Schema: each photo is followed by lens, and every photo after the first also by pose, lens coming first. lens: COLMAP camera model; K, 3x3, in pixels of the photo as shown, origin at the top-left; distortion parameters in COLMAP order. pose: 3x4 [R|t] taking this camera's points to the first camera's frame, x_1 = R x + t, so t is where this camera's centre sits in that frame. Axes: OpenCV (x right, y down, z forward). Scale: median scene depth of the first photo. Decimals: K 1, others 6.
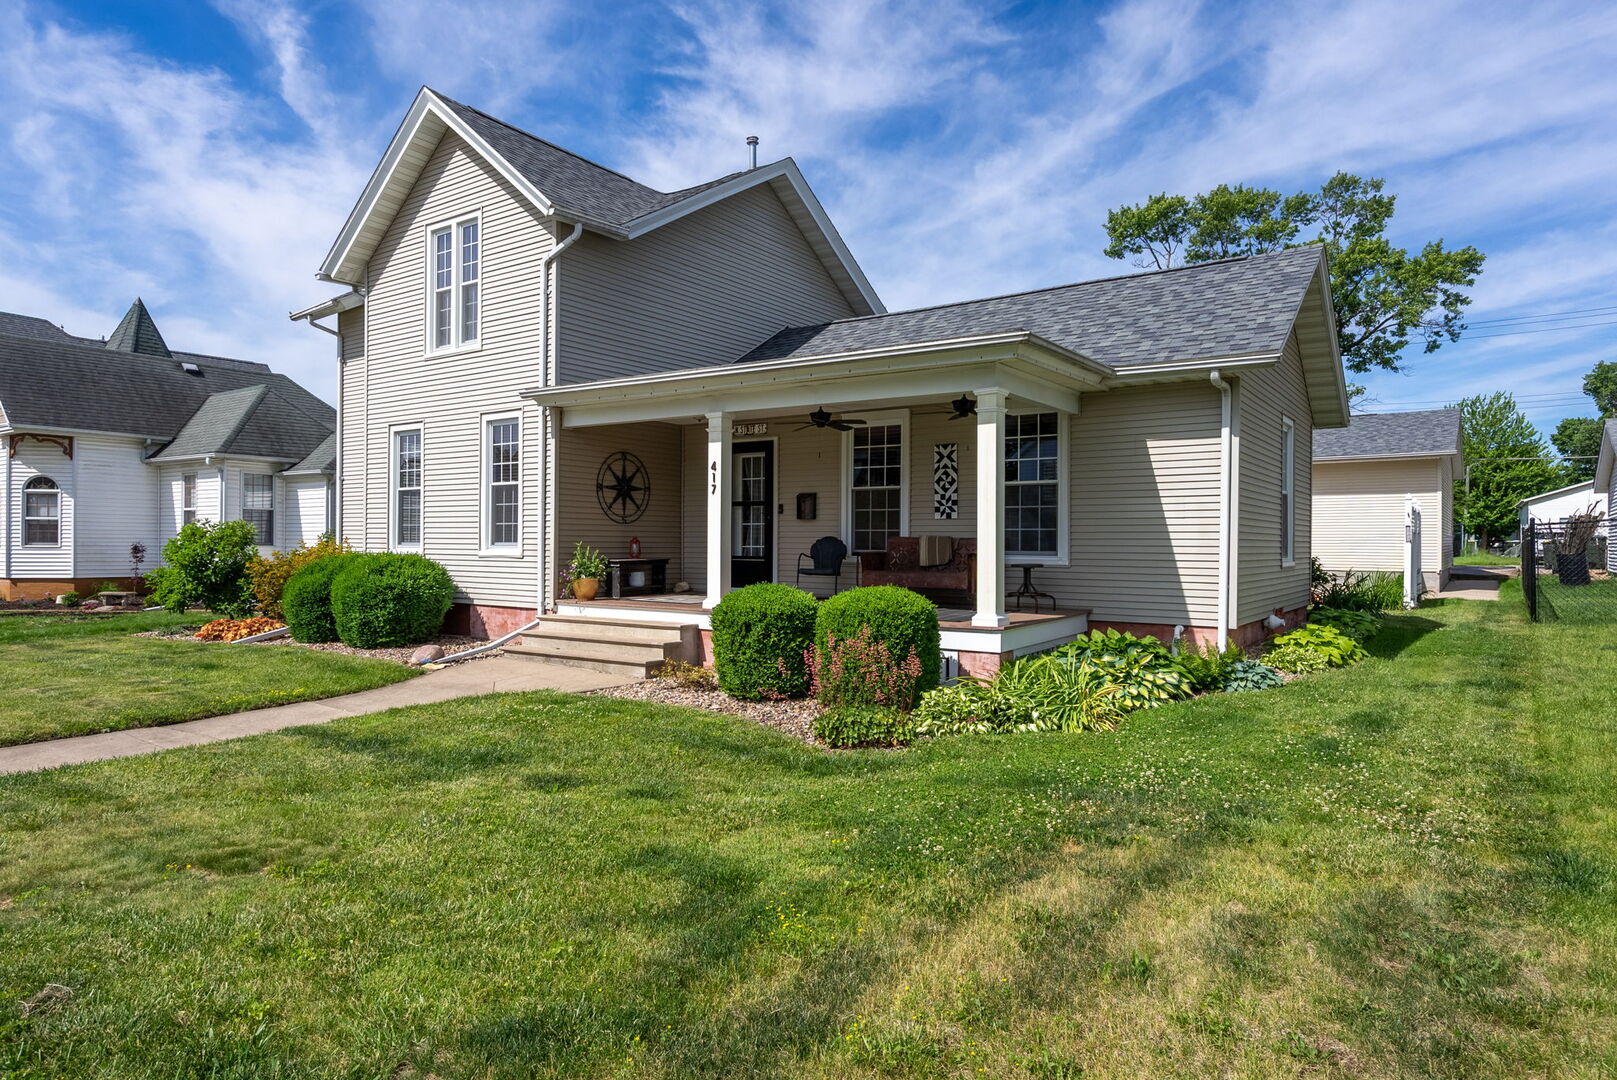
lens RADIAL K [[859.0, 0, 818.6], [0, 859.0, 547.8], [0, 0, 1]] dist [-0.003147, 0.000784]
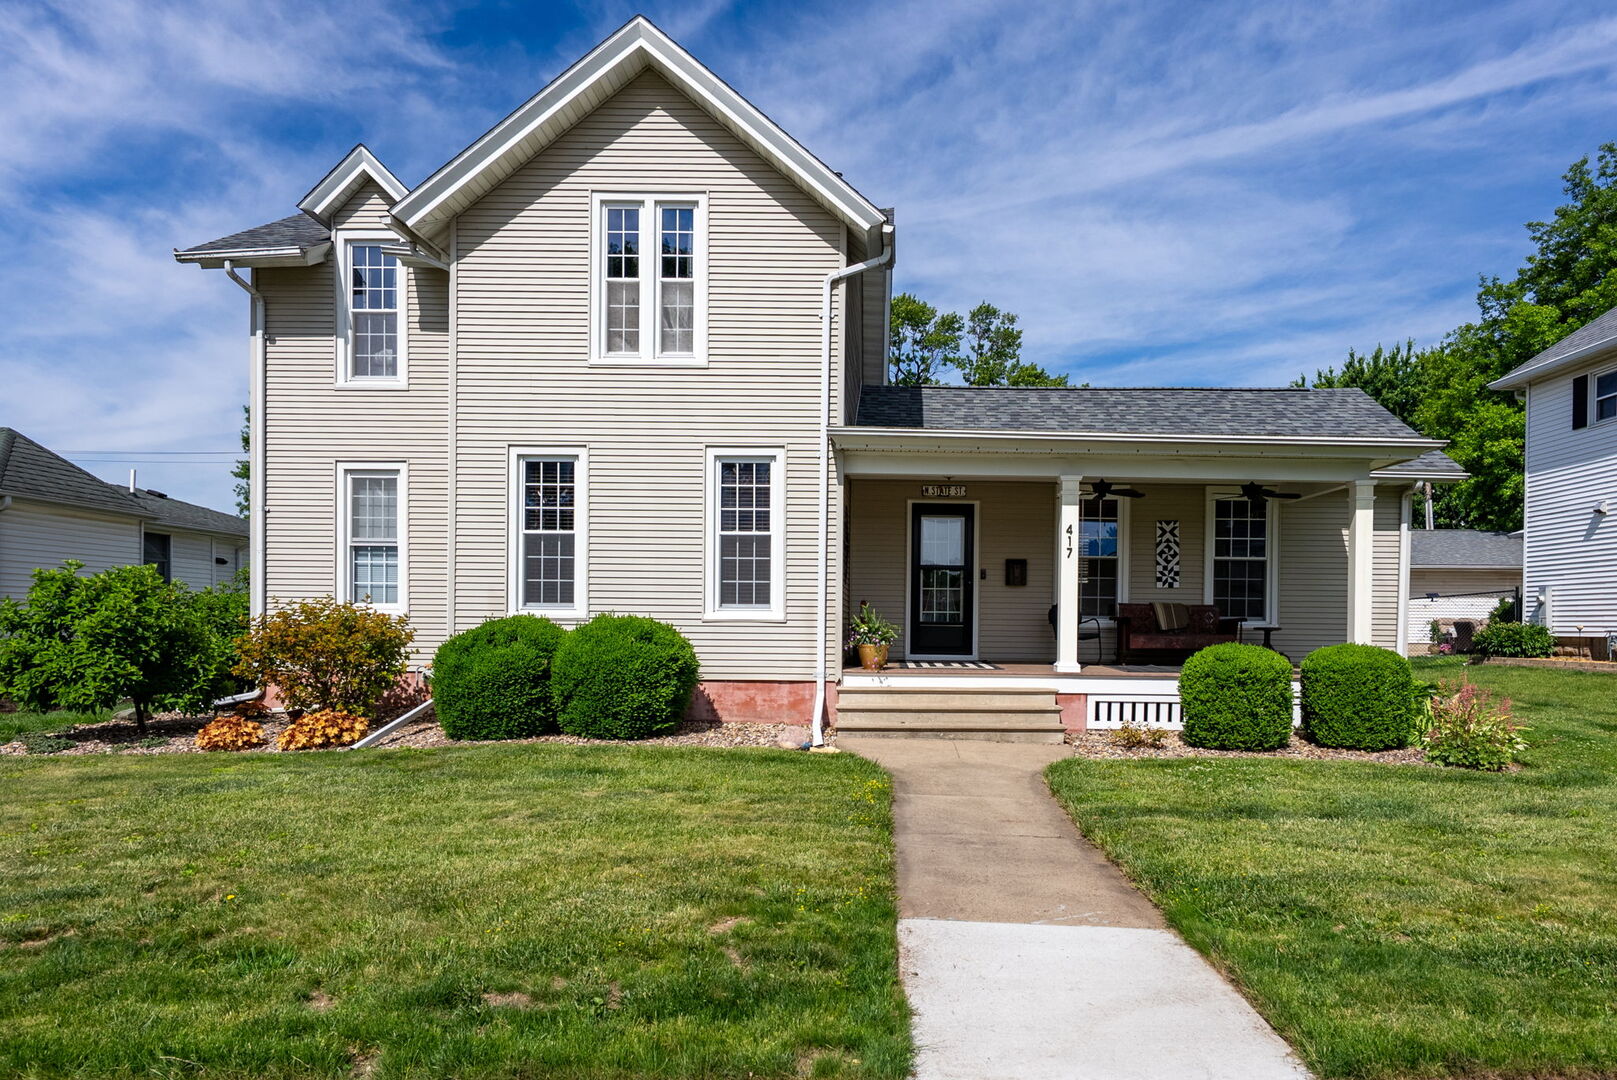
lens RADIAL K [[891.9, 0, 842.5], [0, 891.9, 633.9], [0, 0, 1]] dist [0.000141, -0.001422]
pose [[0.851360, -0.003590, 0.524569, -0.778152], [-0.002746, 0.999932, 0.011300, 0.013393], [-0.524574, -0.011061, 0.851293, 0.223256]]
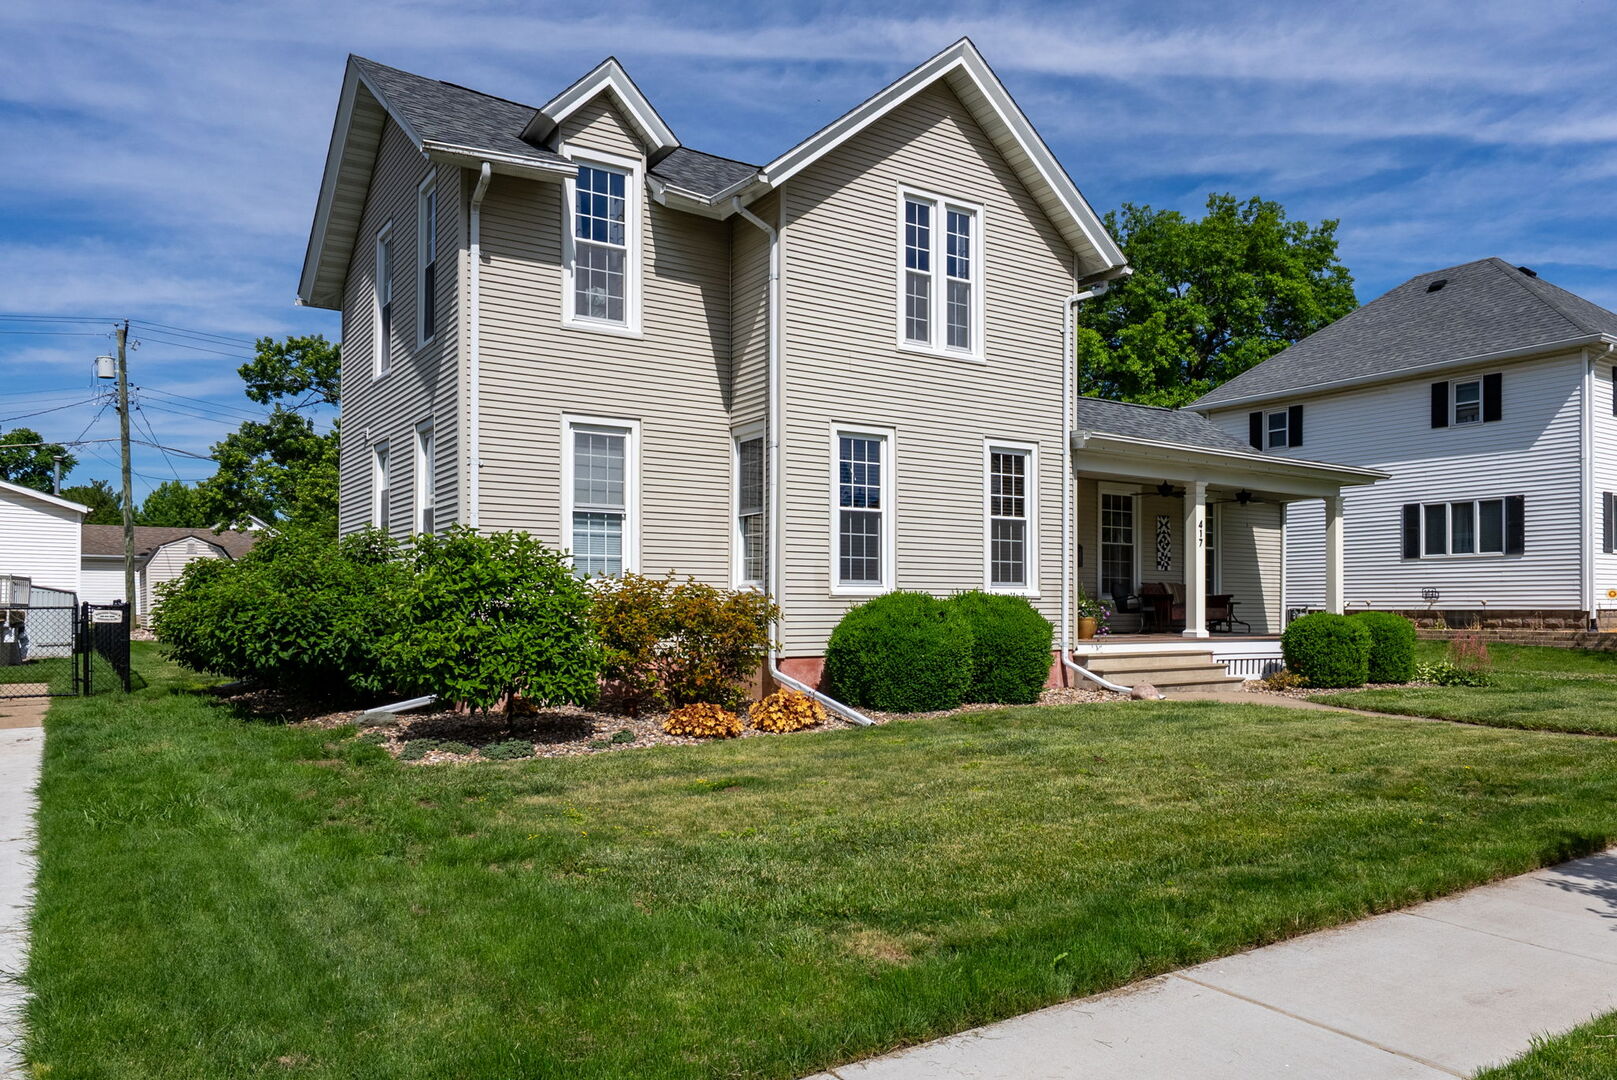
lens RADIAL K [[1100.6, 0, 783.9], [0, 1100.6, 606.9], [0, 0, 1]] dist [-0.011274, 0.000775]
pose [[0.442600, -0.005826, 0.896700, -1.607792], [0.001461, 0.999982, 0.005776, 0.013473], [-0.896718, -0.001246, 0.442601, 0.729542]]
